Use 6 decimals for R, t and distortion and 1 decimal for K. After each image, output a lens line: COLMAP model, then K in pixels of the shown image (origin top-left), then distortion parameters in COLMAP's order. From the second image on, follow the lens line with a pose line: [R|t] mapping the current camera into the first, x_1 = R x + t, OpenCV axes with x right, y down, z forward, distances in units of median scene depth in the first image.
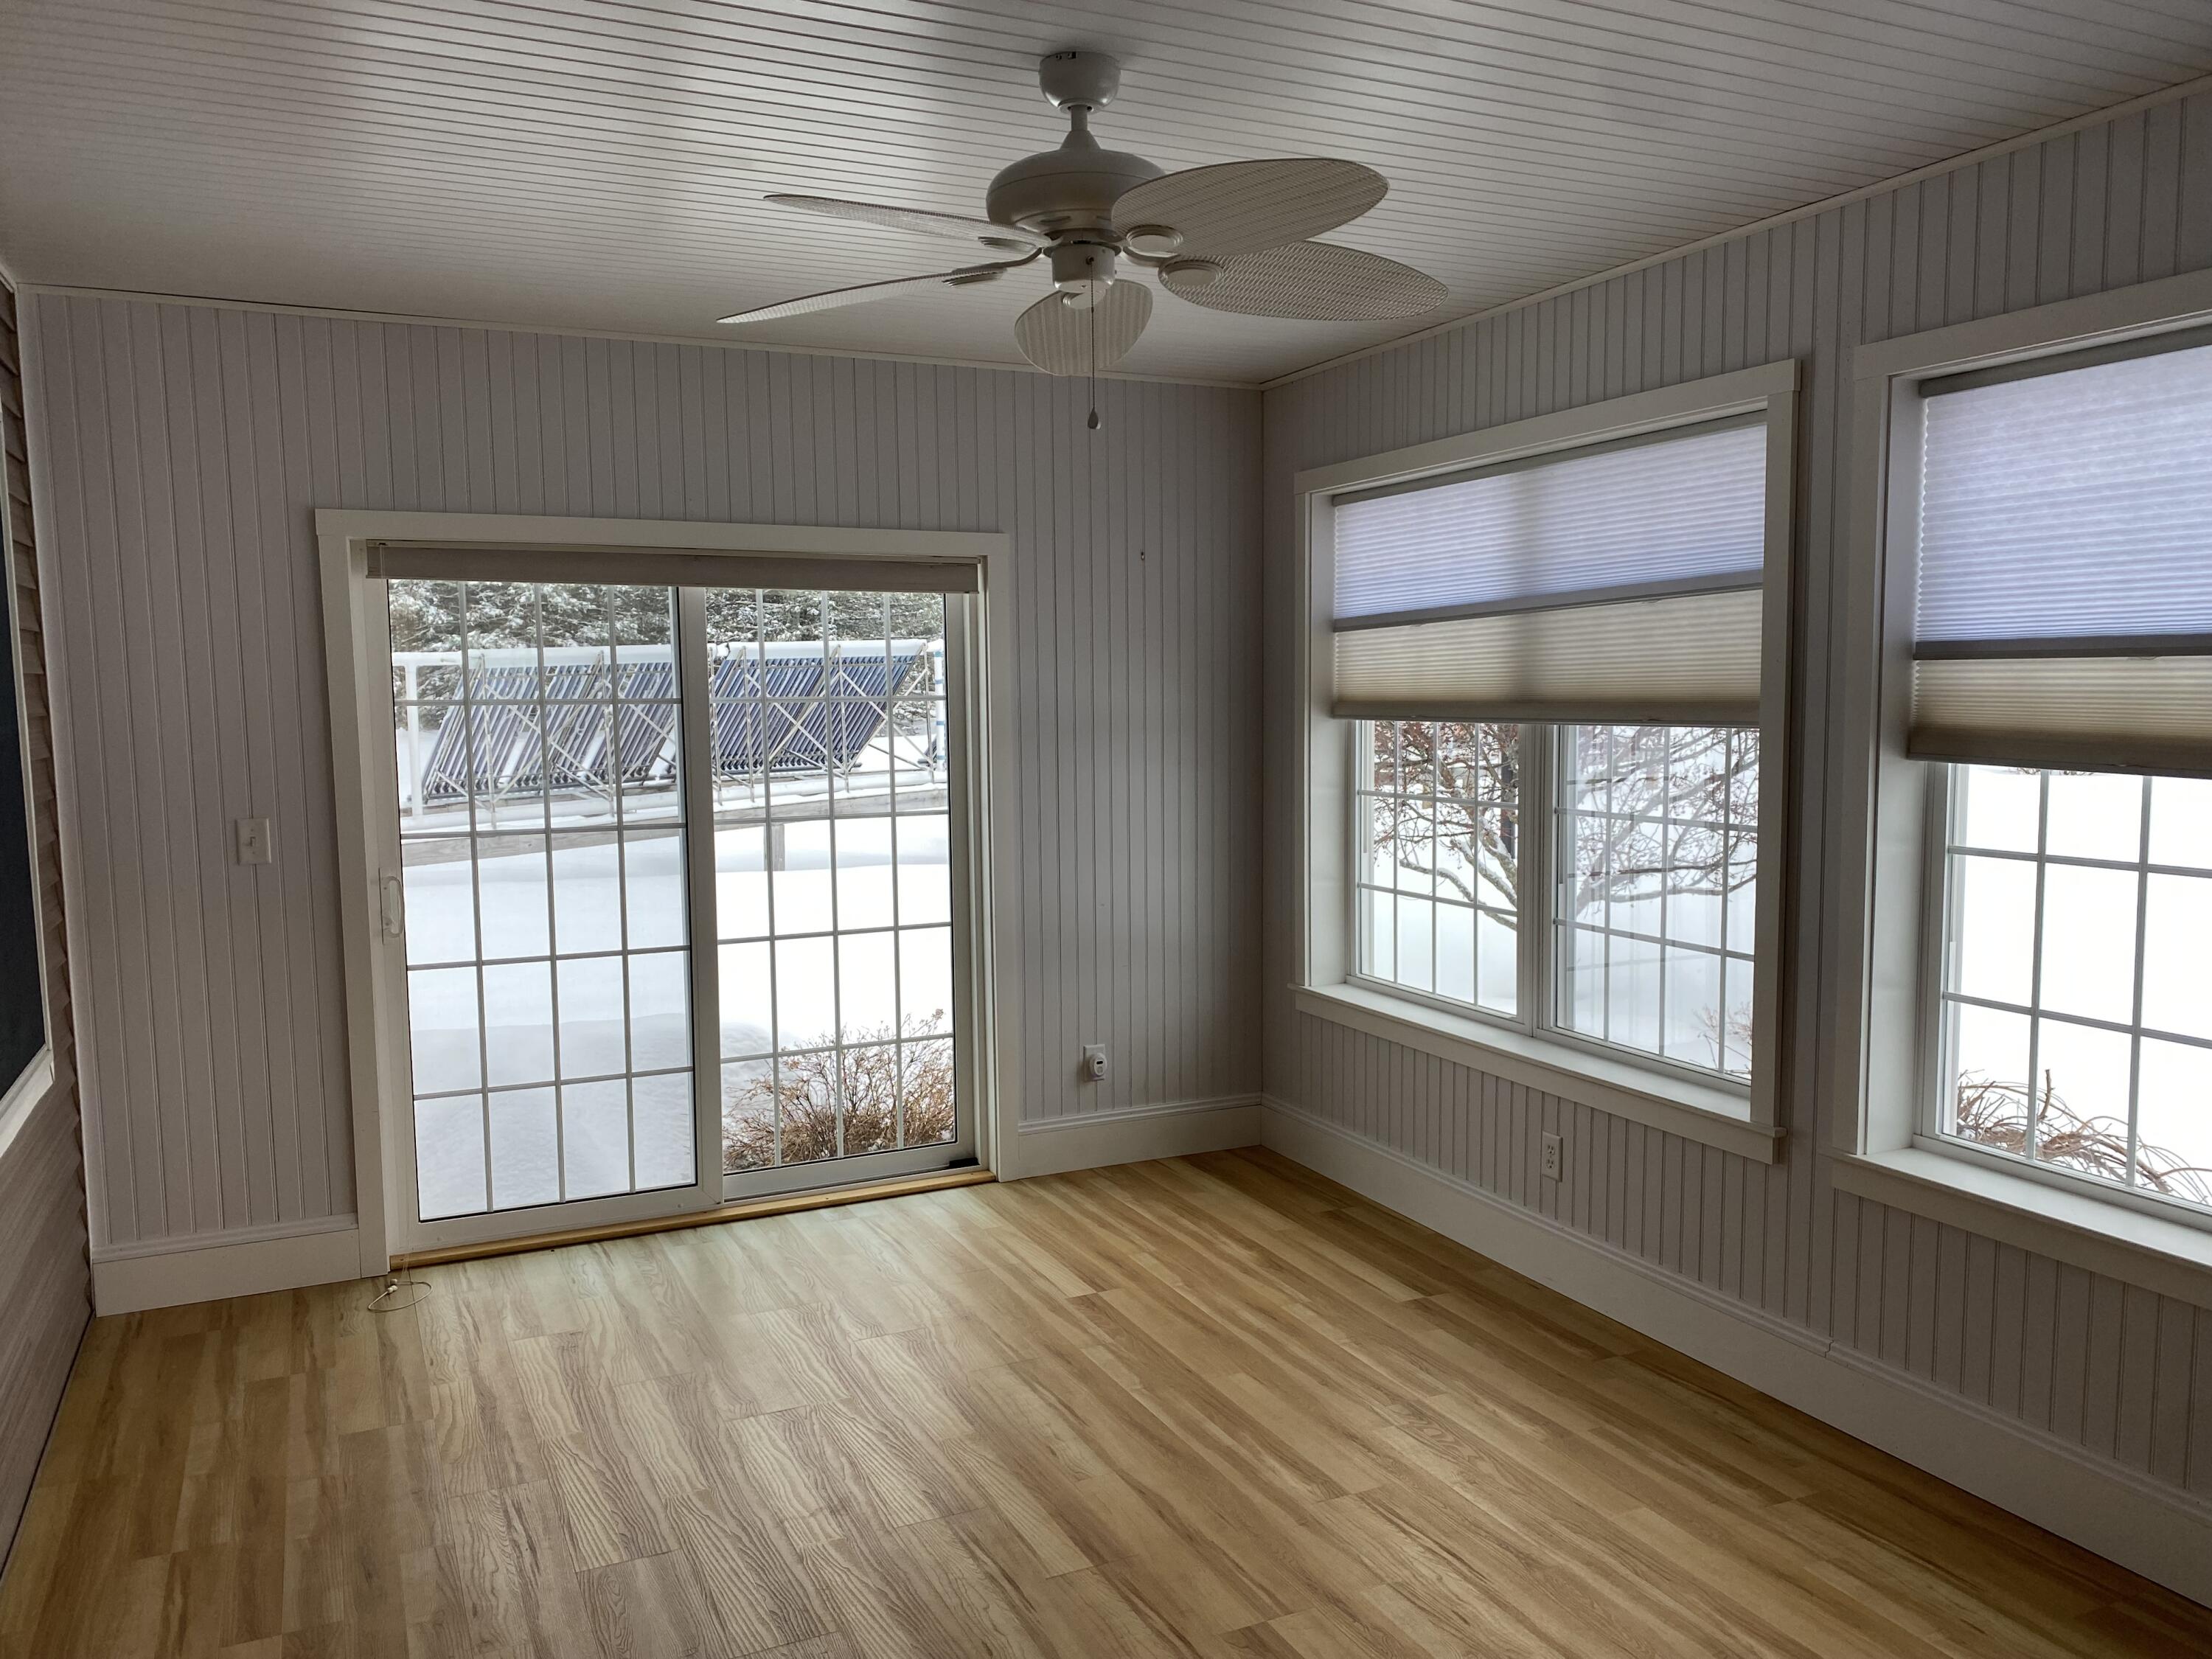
lens RADIAL K [[1648.0, 0, 1106.4], [0, 1648.0, 833.8], [0, 0, 1]] dist [-0.000202, 0.041543]
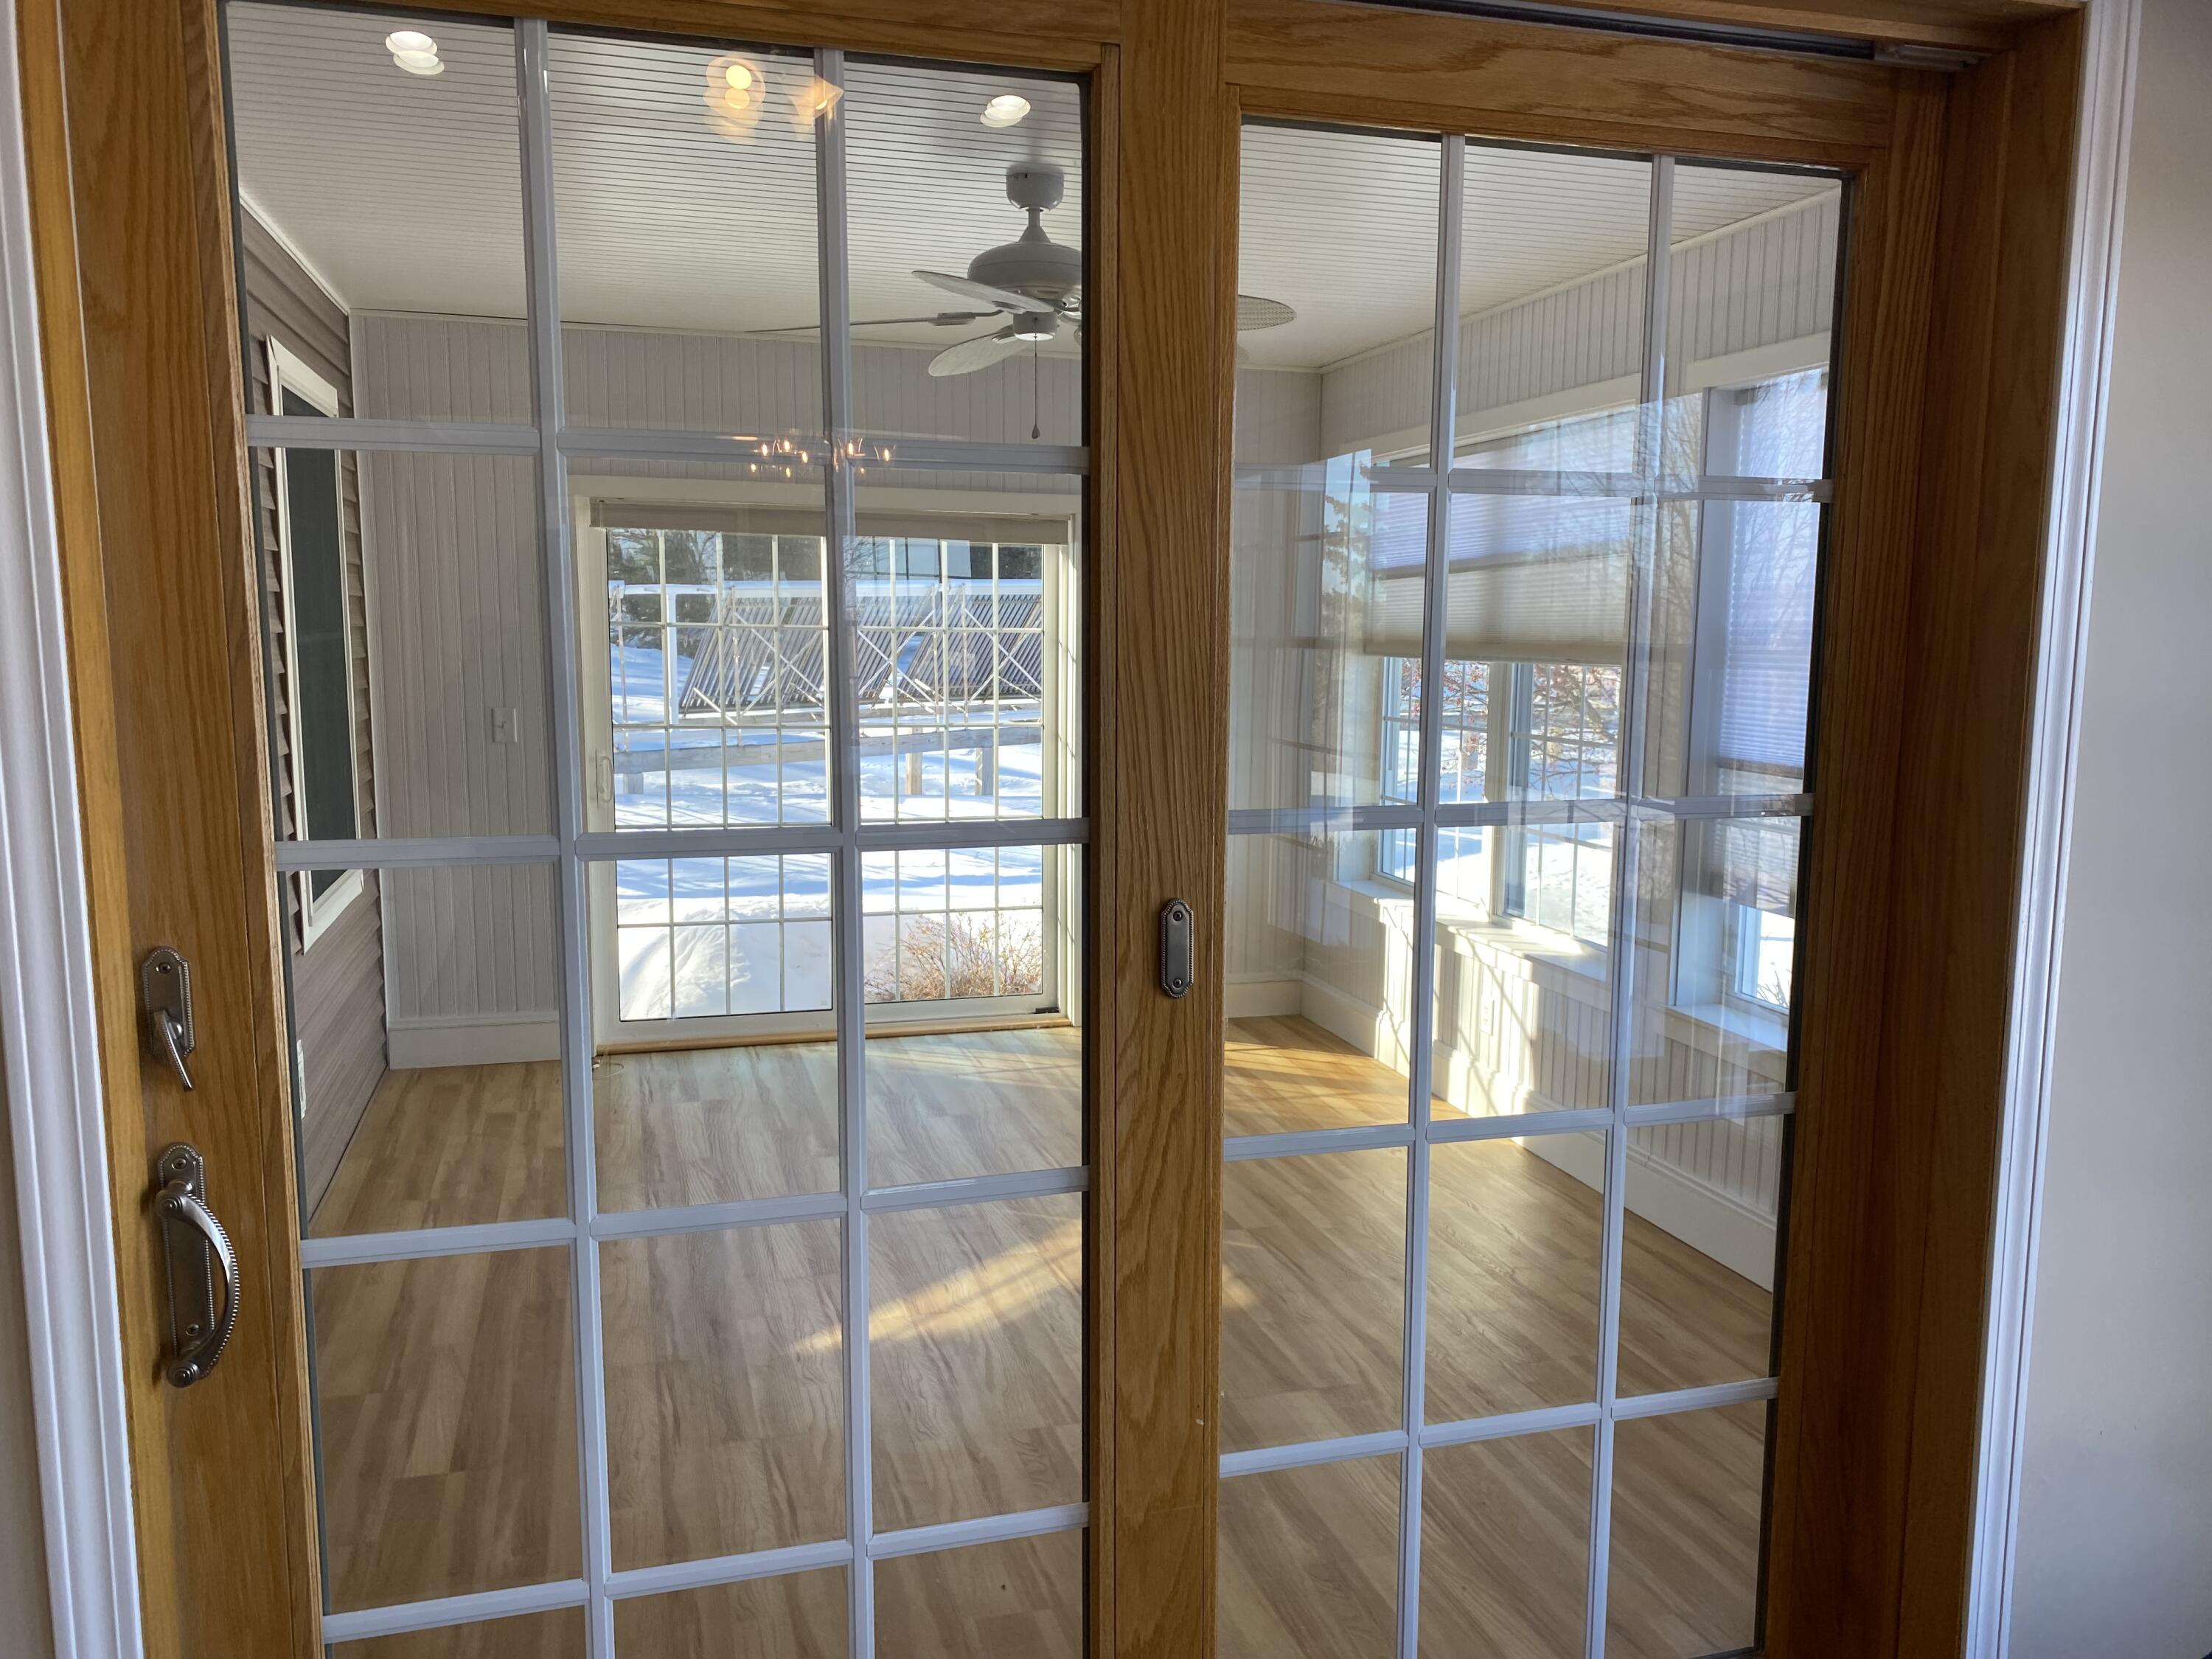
lens RADIAL K [[1625.4, 0, 1105.6], [0, 1625.4, 820.9], [0, 0, 1]] dist [0.130917, -0.255609]
pose [[0.987572, 0.039305, -0.152174, 0.184392], [-0.034820, 0.998880, 0.032029, 0.024686], [0.153262, -0.026333, 0.987835, -0.263775]]
